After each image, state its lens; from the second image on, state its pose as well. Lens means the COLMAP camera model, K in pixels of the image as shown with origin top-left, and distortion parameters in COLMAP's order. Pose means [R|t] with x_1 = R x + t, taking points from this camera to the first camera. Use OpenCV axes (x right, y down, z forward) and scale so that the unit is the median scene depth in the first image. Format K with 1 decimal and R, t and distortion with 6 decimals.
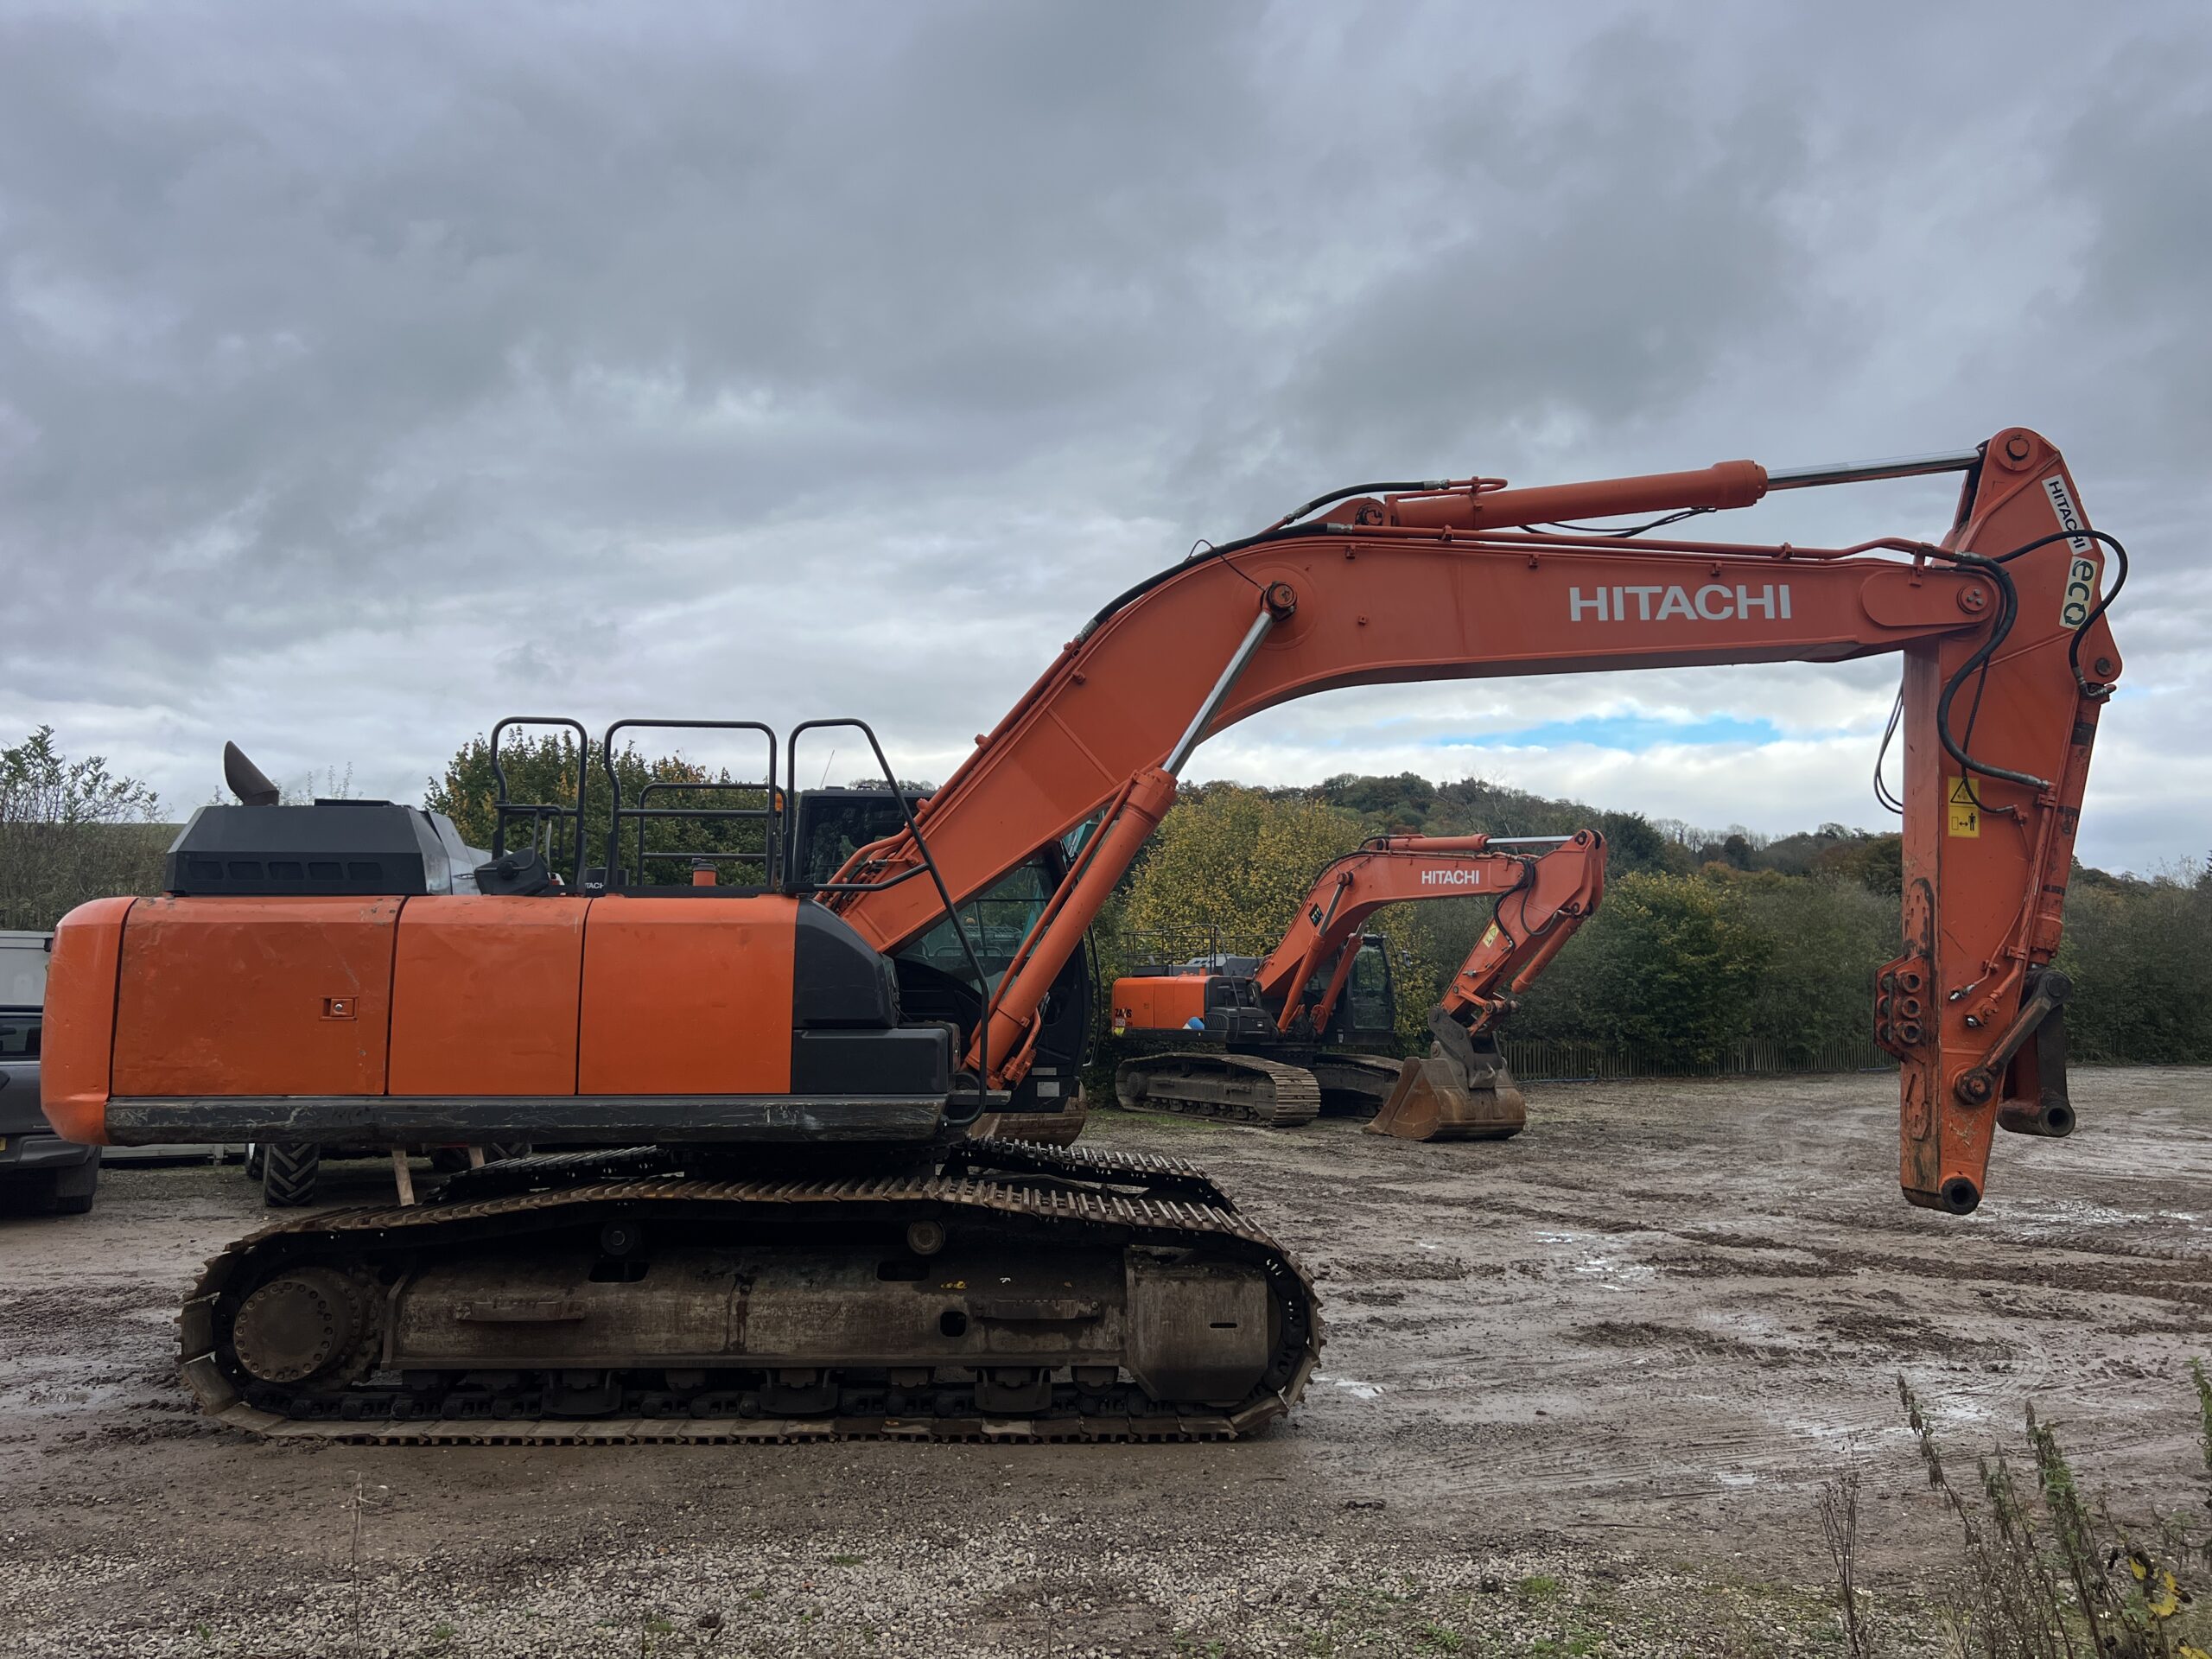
lens RADIAL K [[1695.1, 0, 1106.0], [0, 1695.1, 829.5], [0, 0, 1]] dist [0.054099, -0.071651]
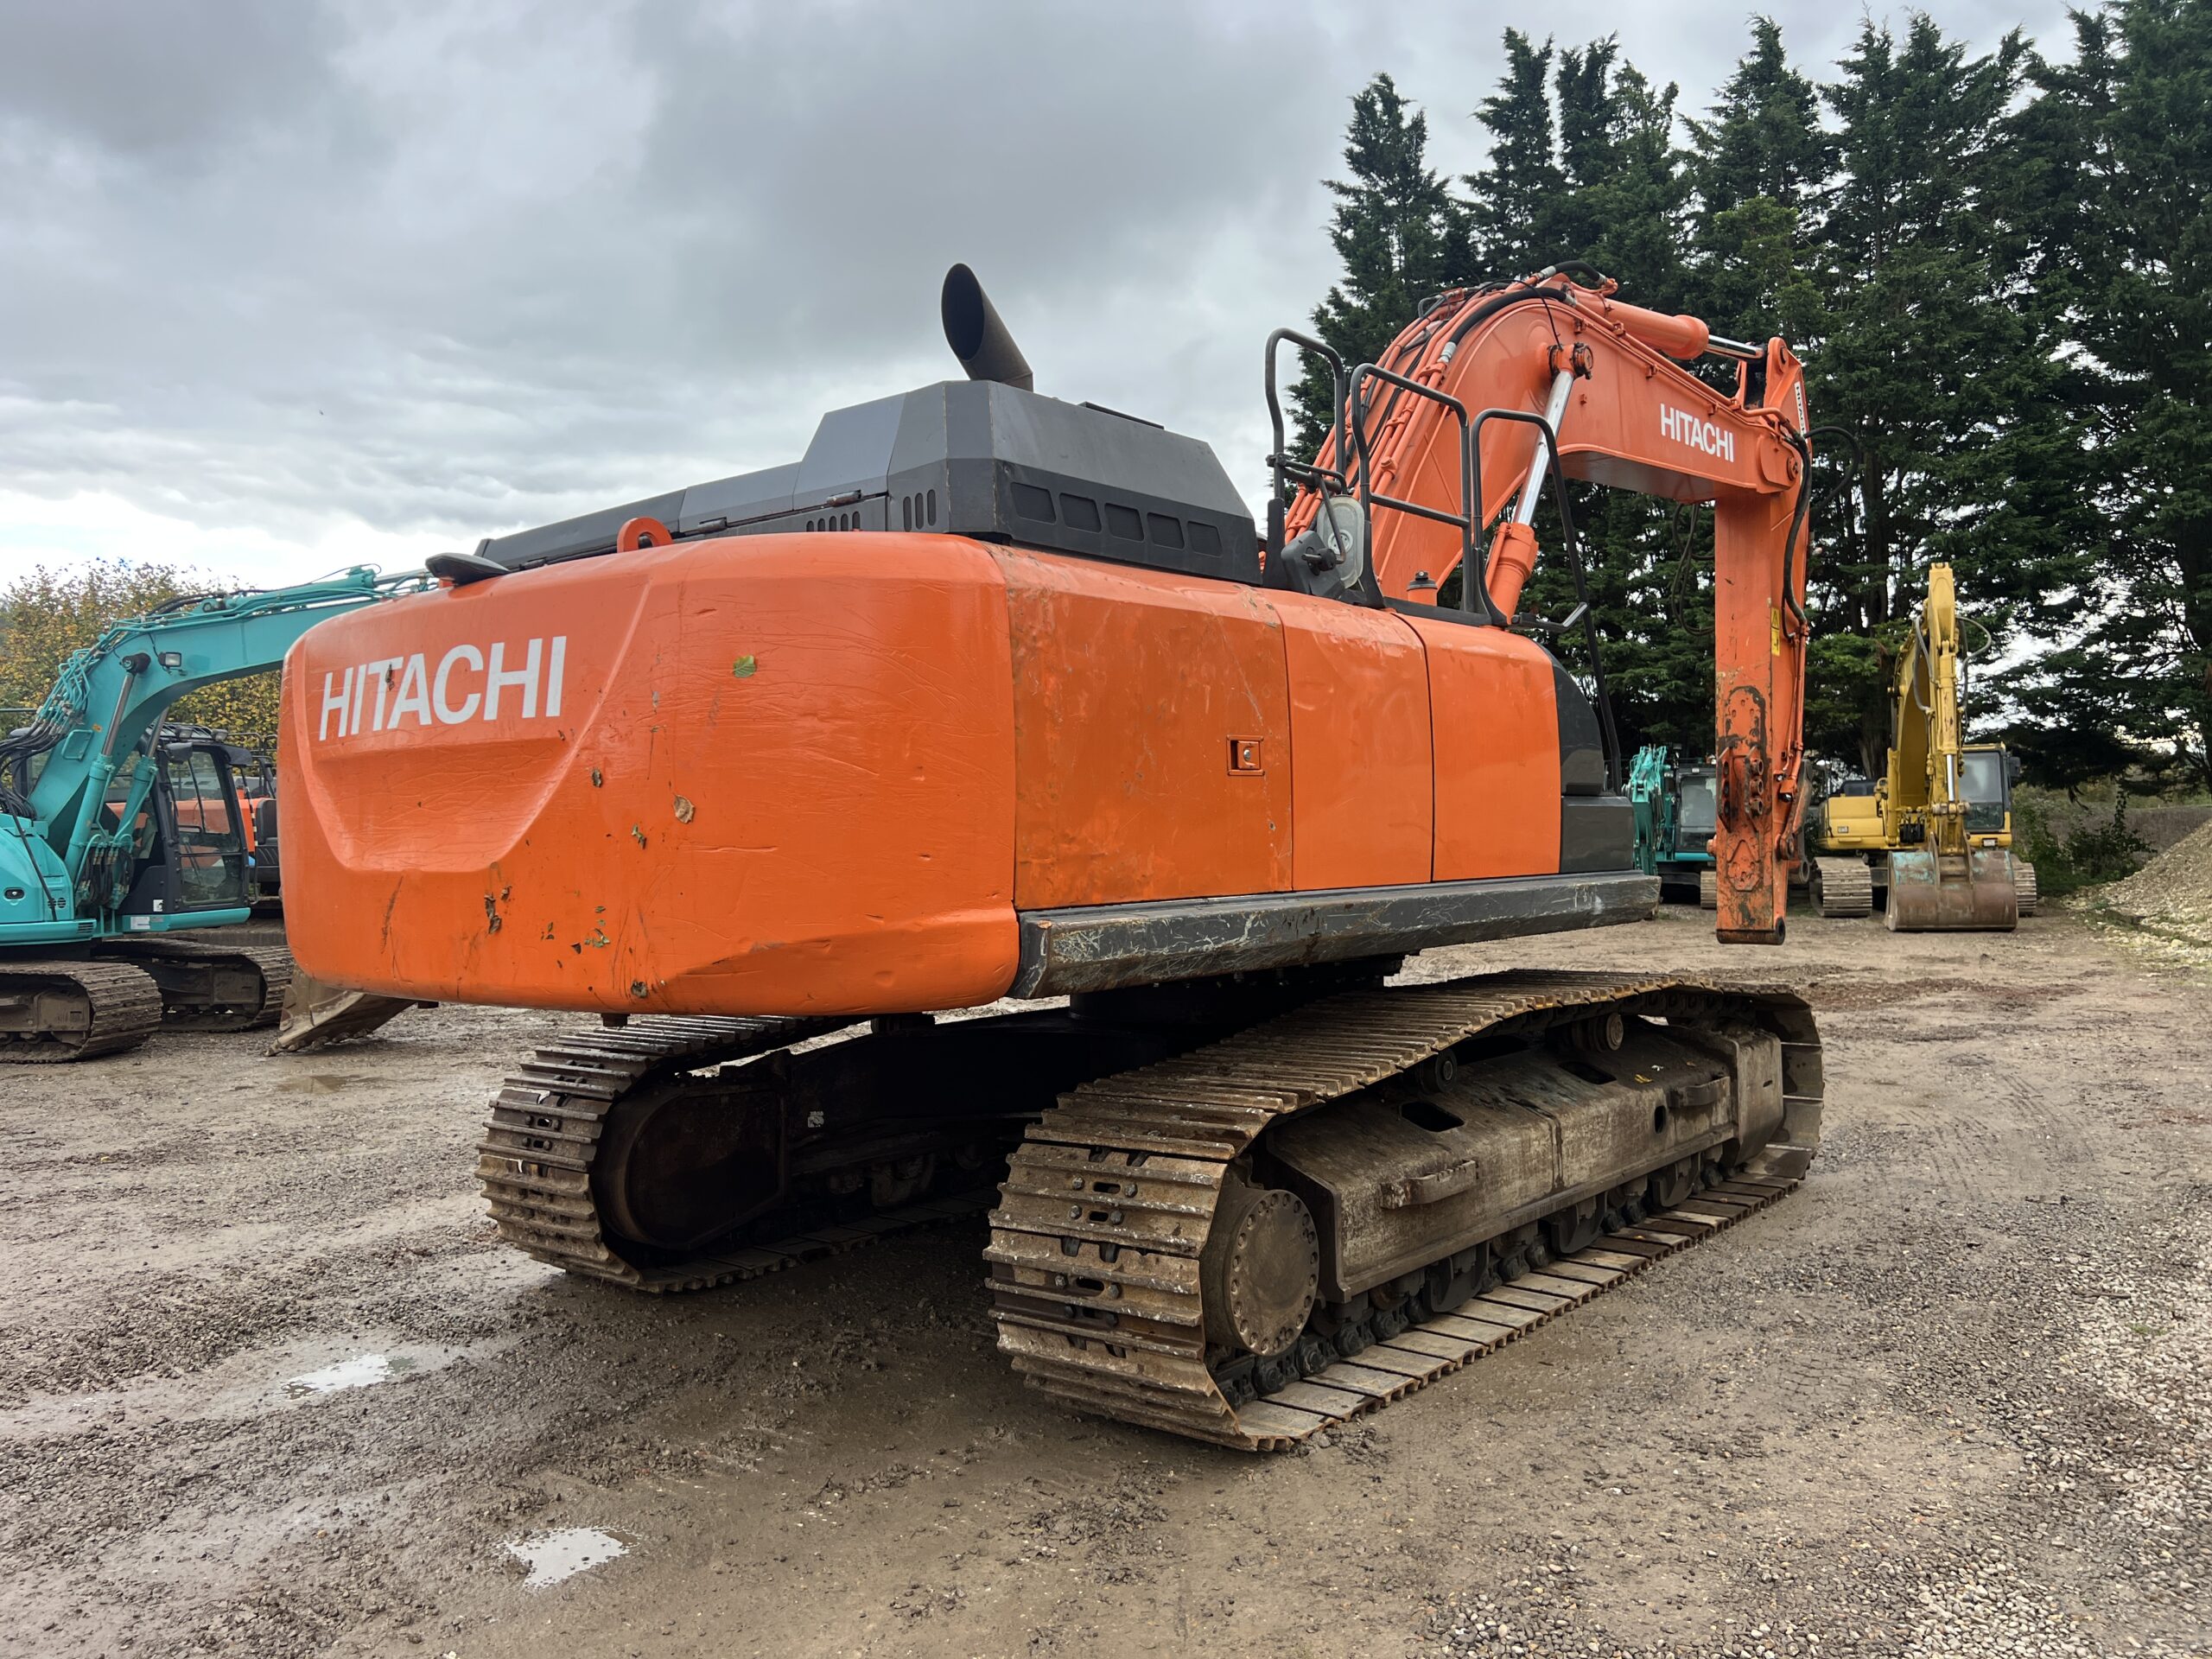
lens RADIAL K [[1695.1, 0, 1106.0], [0, 1695.1, 829.5], [0, 0, 1]] dist [0.054099, -0.071651]
pose [[0.659708, -0.010088, 0.751455, -0.957611], [-0.069886, 0.994754, 0.074708, 0.090308], [-0.748266, -0.101802, 0.655542, 0.641529]]
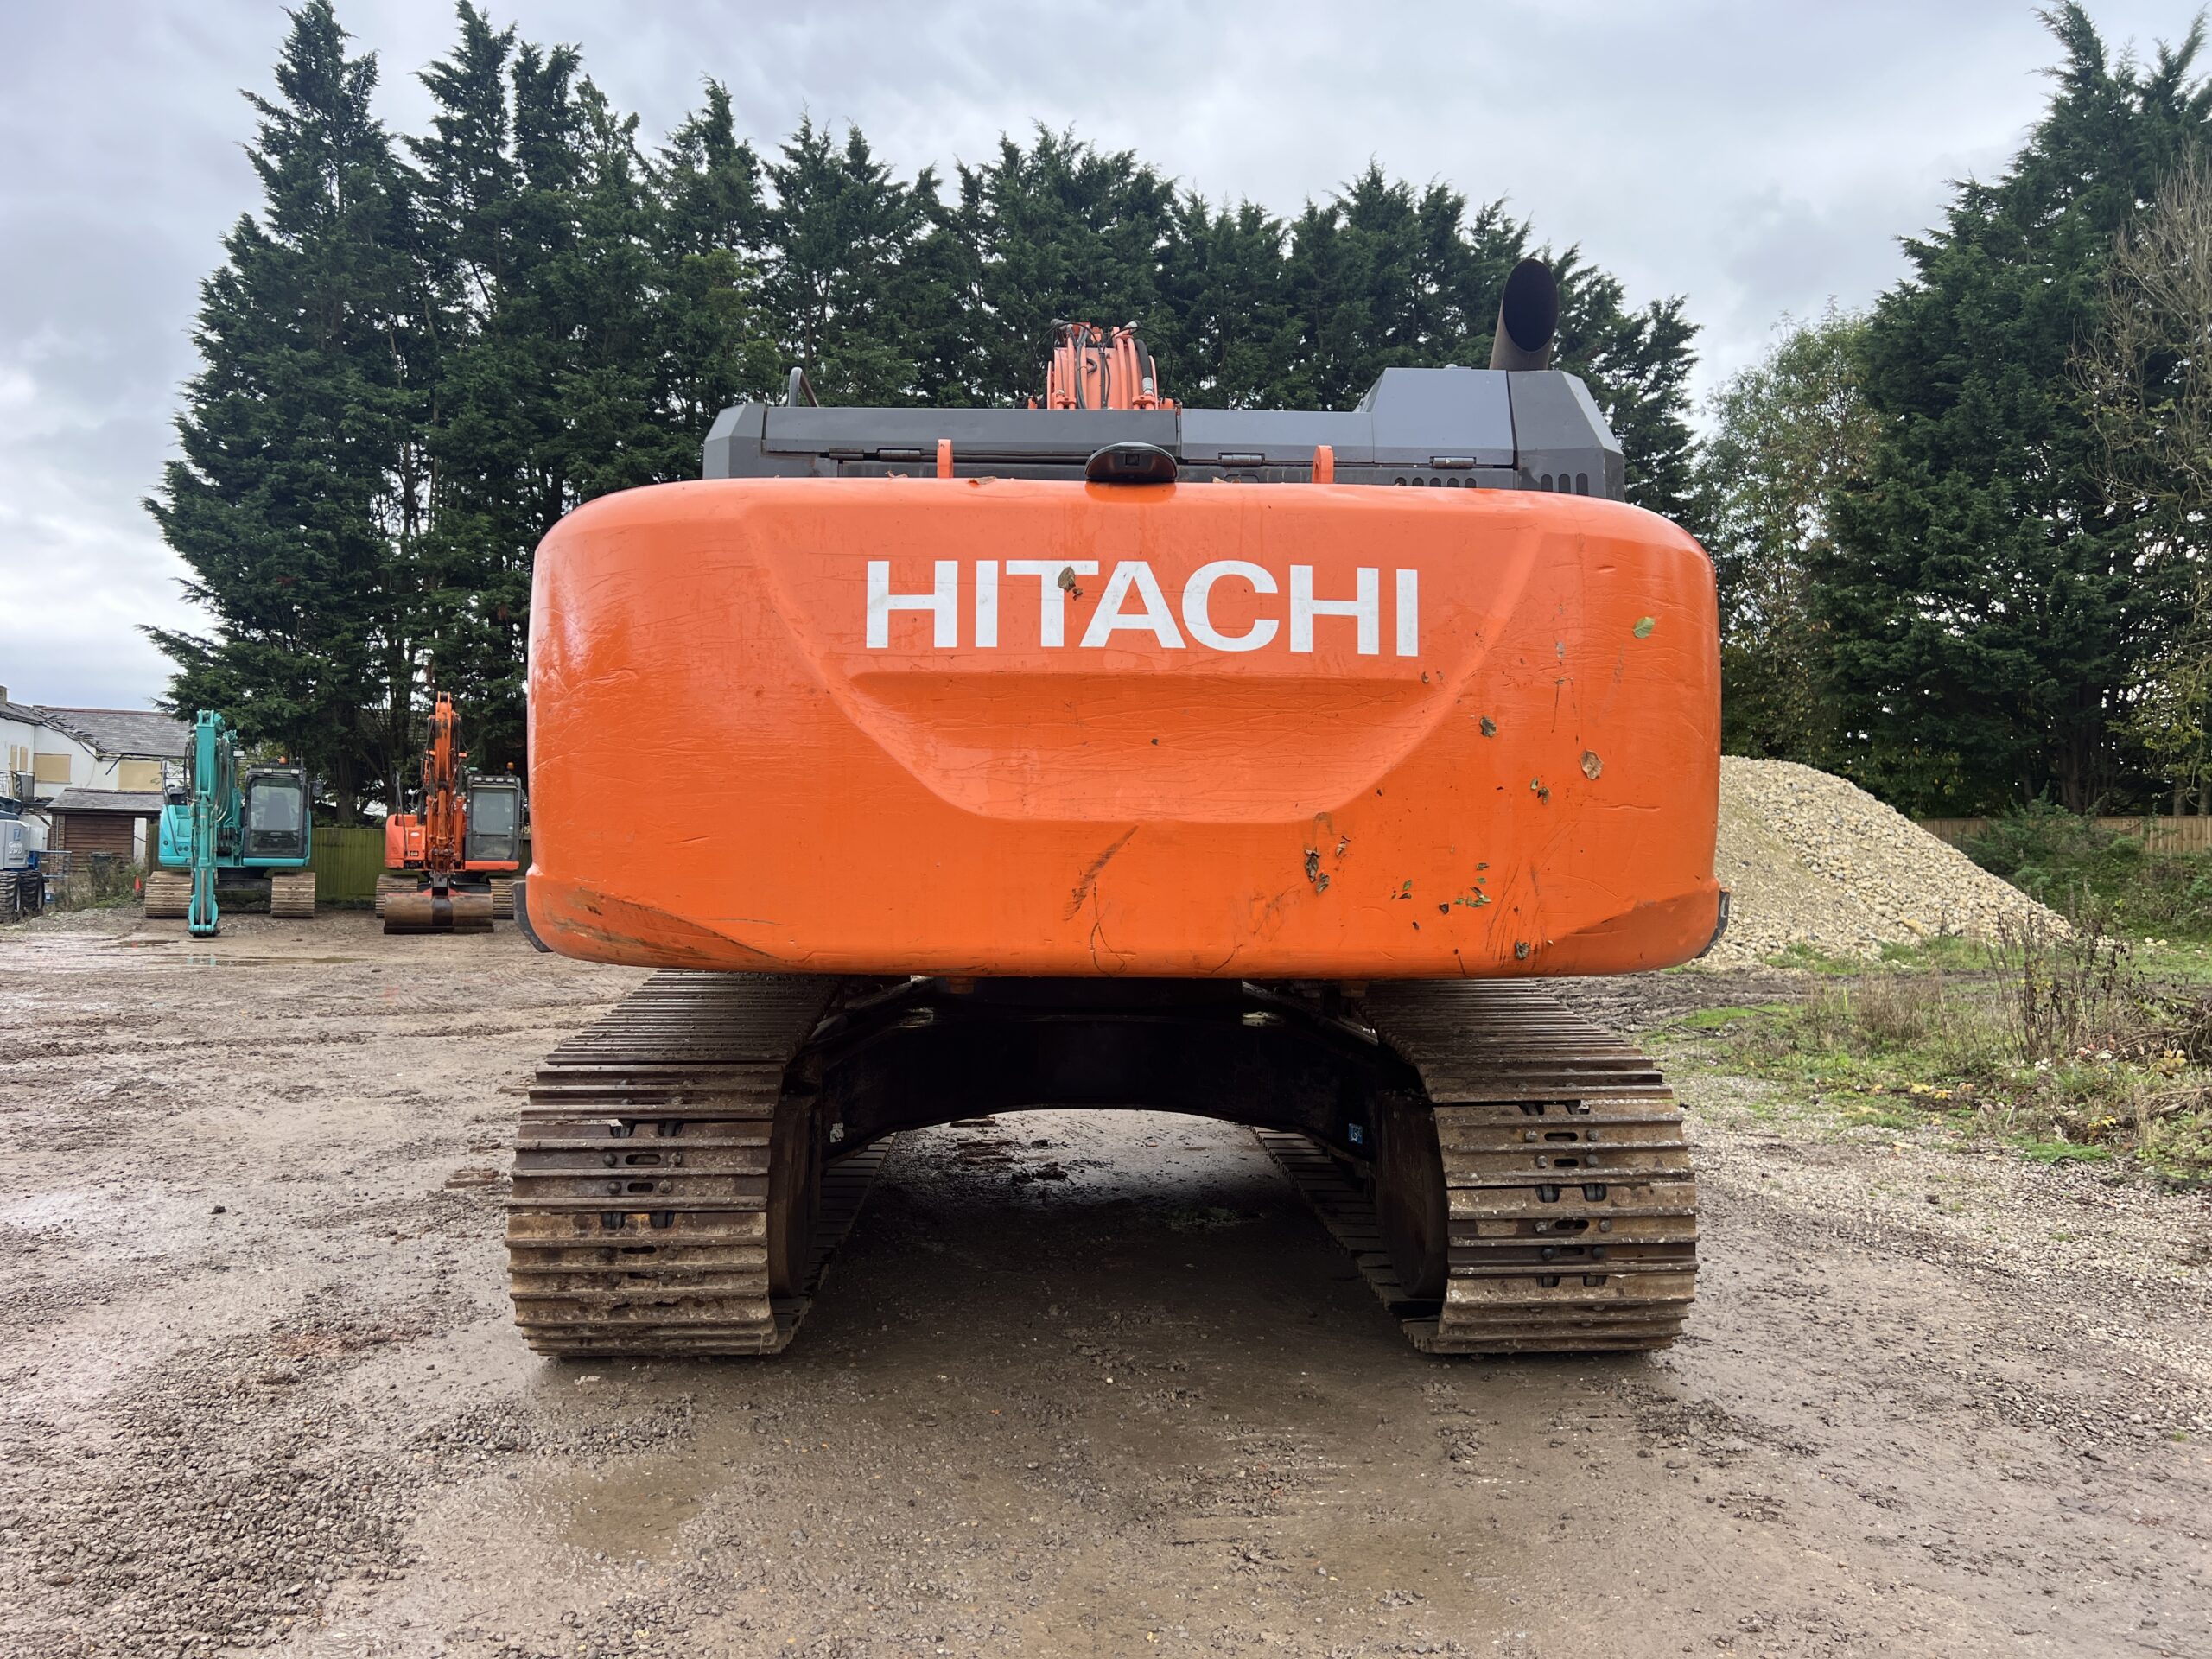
lens RADIAL K [[1695.1, 0, 1106.0], [0, 1695.1, 829.5], [0, 0, 1]] dist [0.054099, -0.071651]
pose [[-0.031528, 0.012239, 0.999428, -1.158168], [-0.129828, 0.991404, -0.016236, 0.176322], [-0.991035, -0.130266, -0.029668, 1.224361]]
